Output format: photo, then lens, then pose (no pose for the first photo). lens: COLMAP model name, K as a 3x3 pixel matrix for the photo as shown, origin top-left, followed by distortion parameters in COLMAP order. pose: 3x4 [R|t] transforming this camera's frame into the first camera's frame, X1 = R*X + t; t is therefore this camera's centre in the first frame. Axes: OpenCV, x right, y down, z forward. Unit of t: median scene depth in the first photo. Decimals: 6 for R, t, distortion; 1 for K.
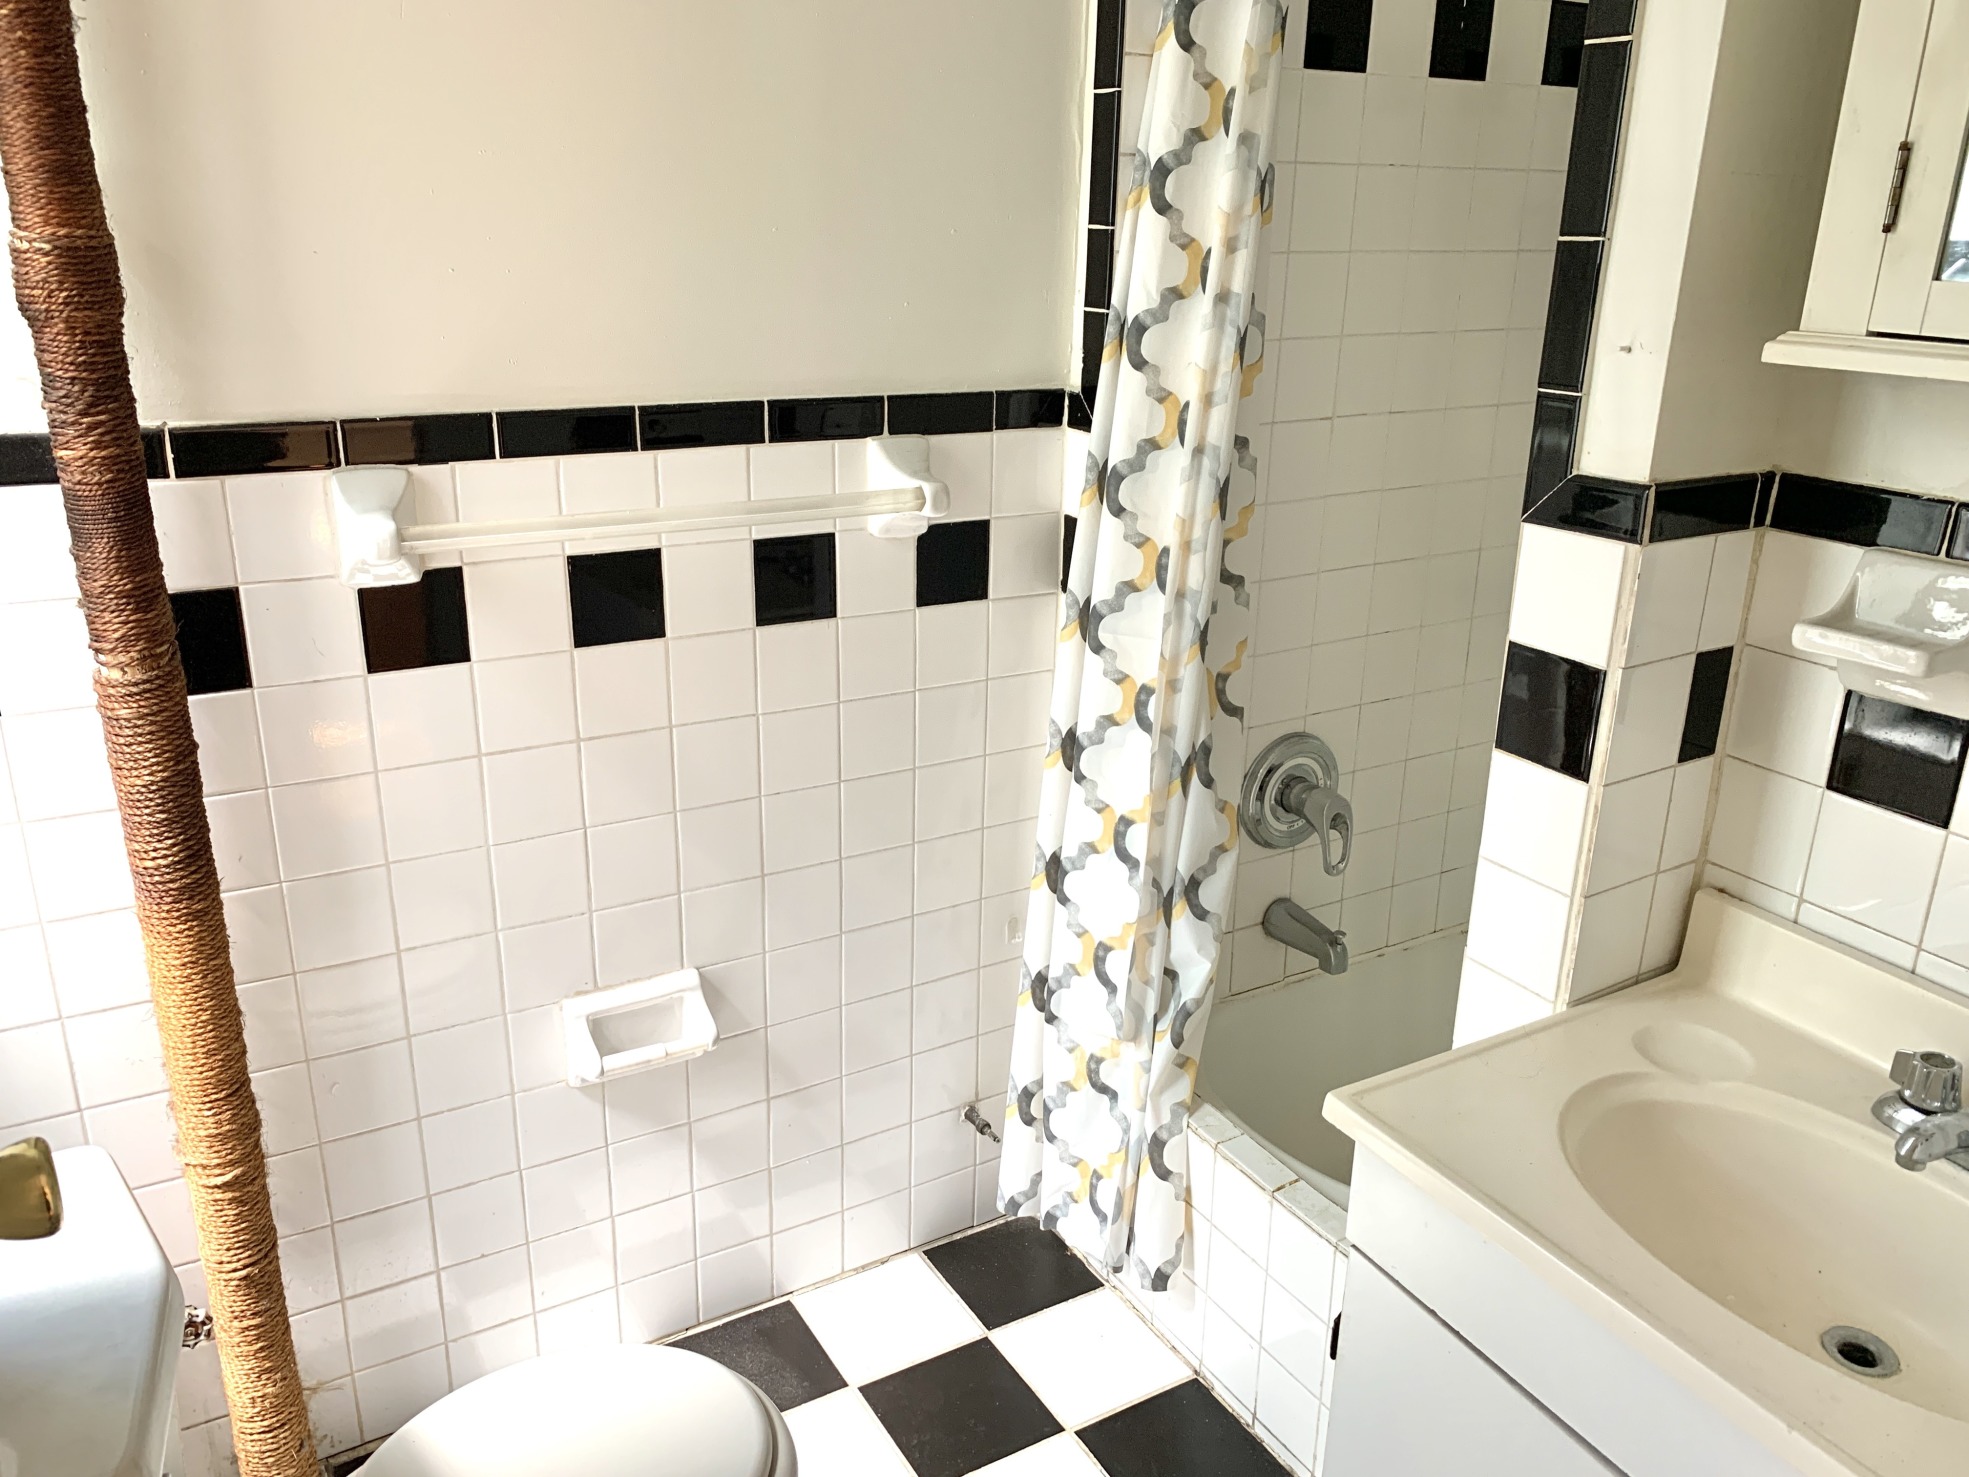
lens RADIAL K [[1499.2, 0, 980.0], [0, 1499.2, 735.5], [0, 0, 1]] dist [0.039513, -0.053978]
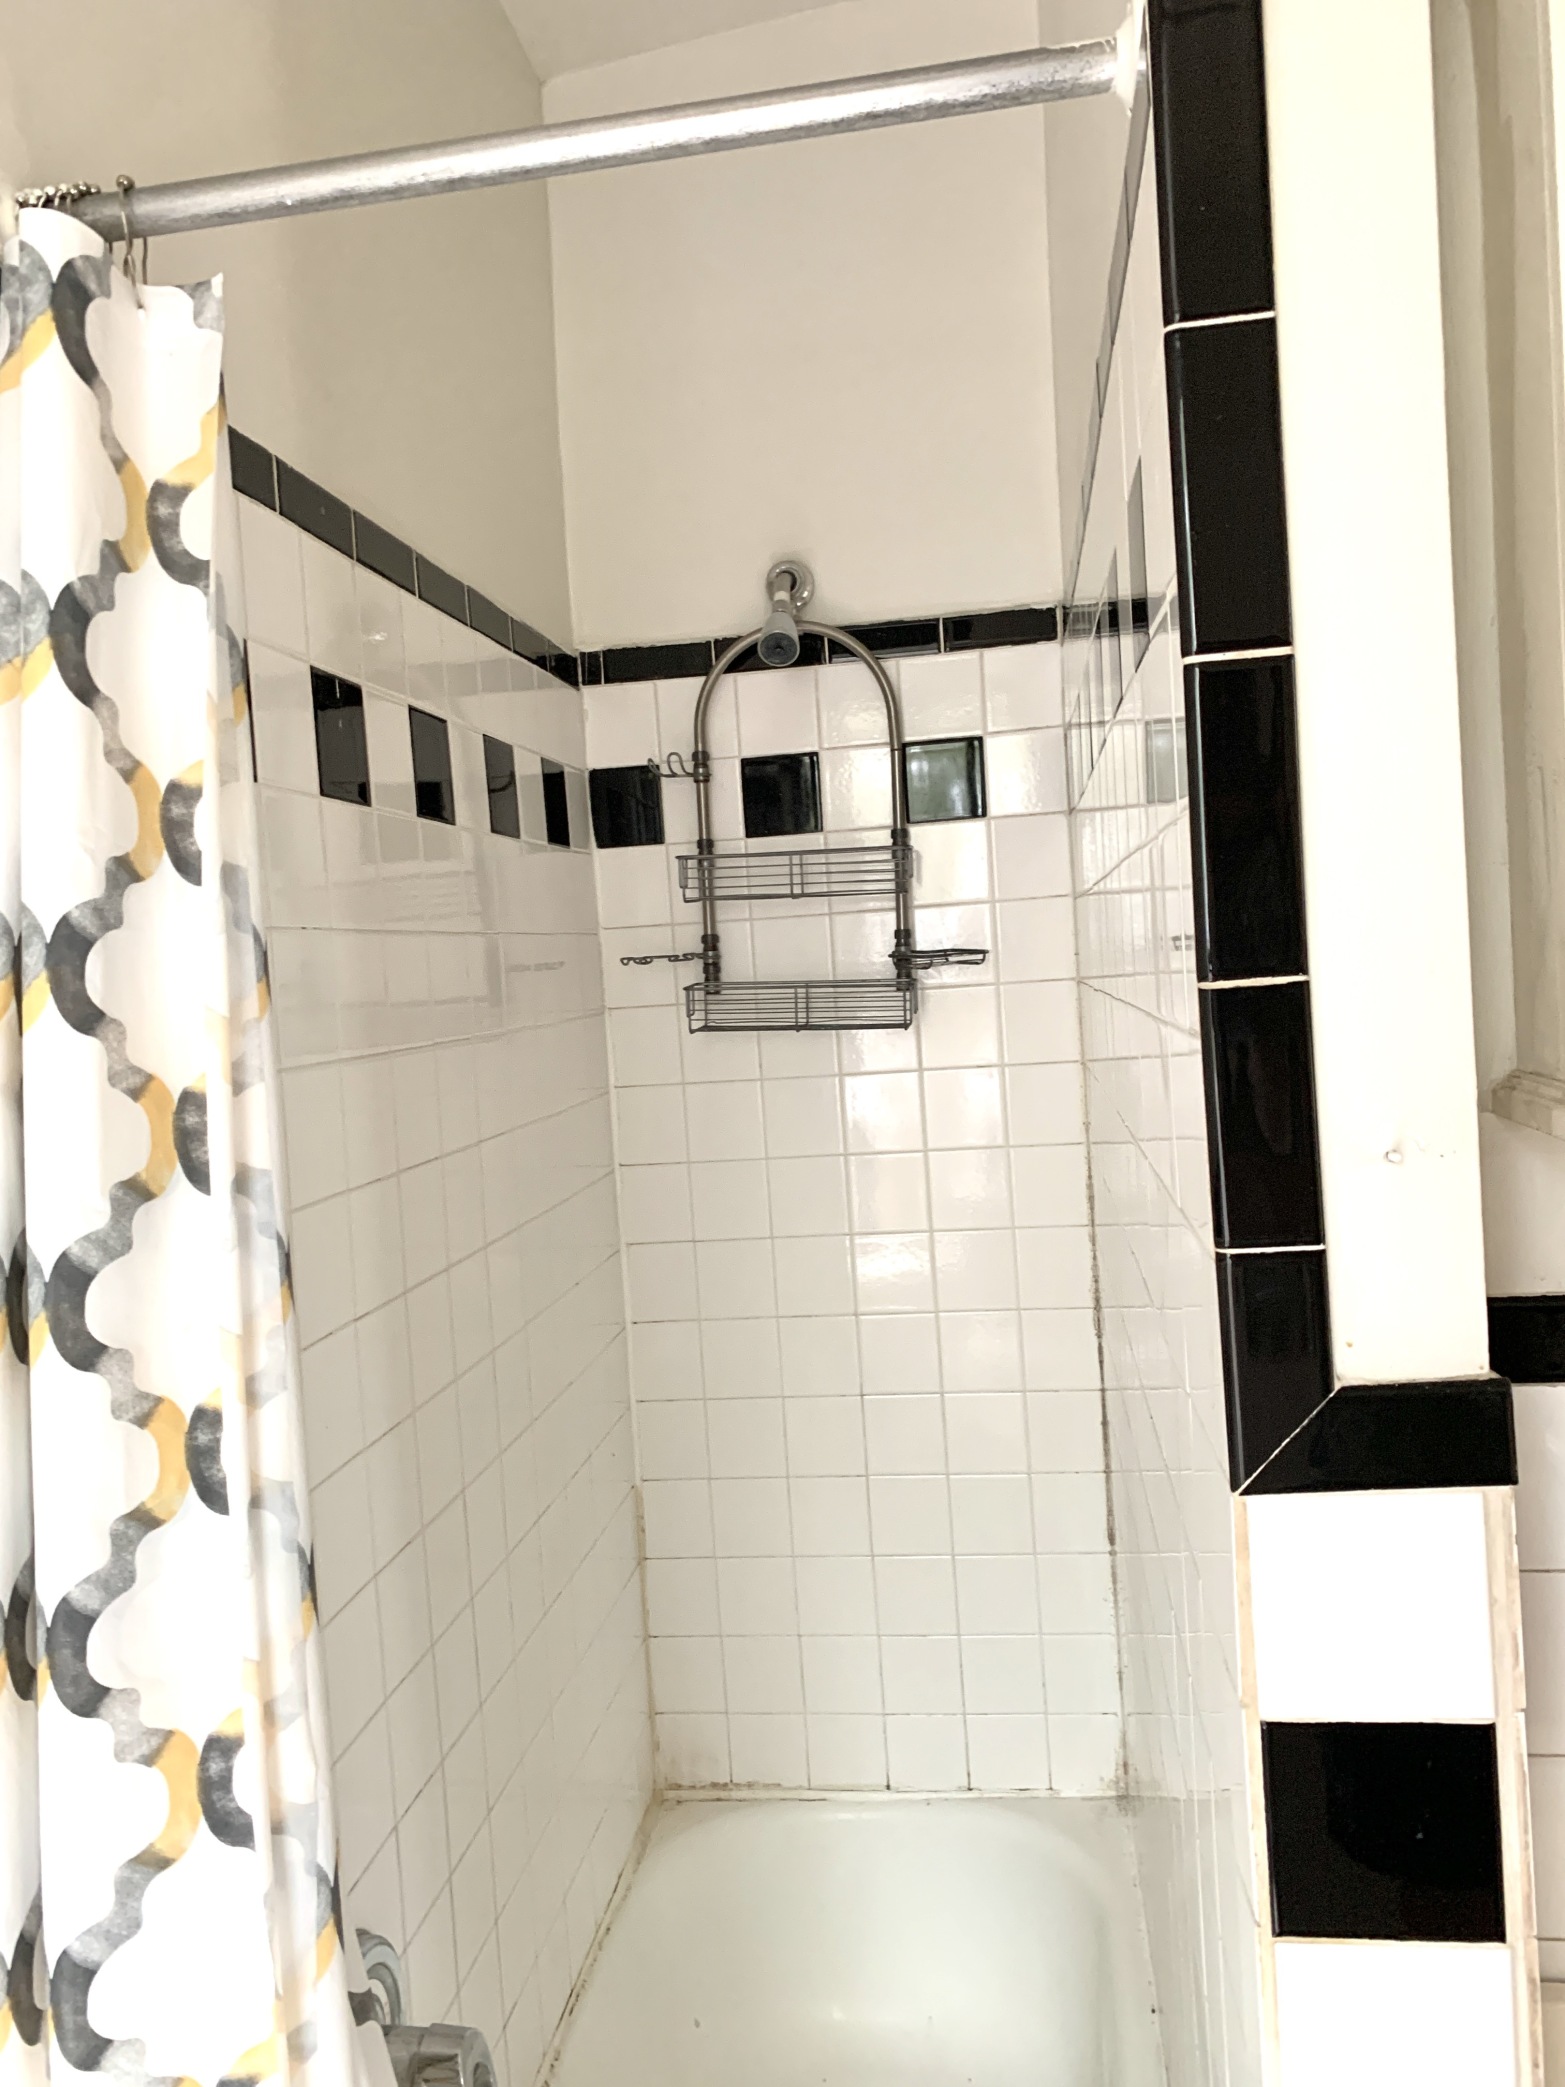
lens RADIAL K [[1589.0, 0, 775.2], [0, 1589.0, 1056.6], [0, 0, 1]] dist [0.039513, -0.053978]
pose [[0.629685, -0.099577, 0.770442, -0.121174], [0.331539, 0.931345, -0.150595, -0.199090], [-0.702551, 0.350259, 0.619468, 0.562144]]
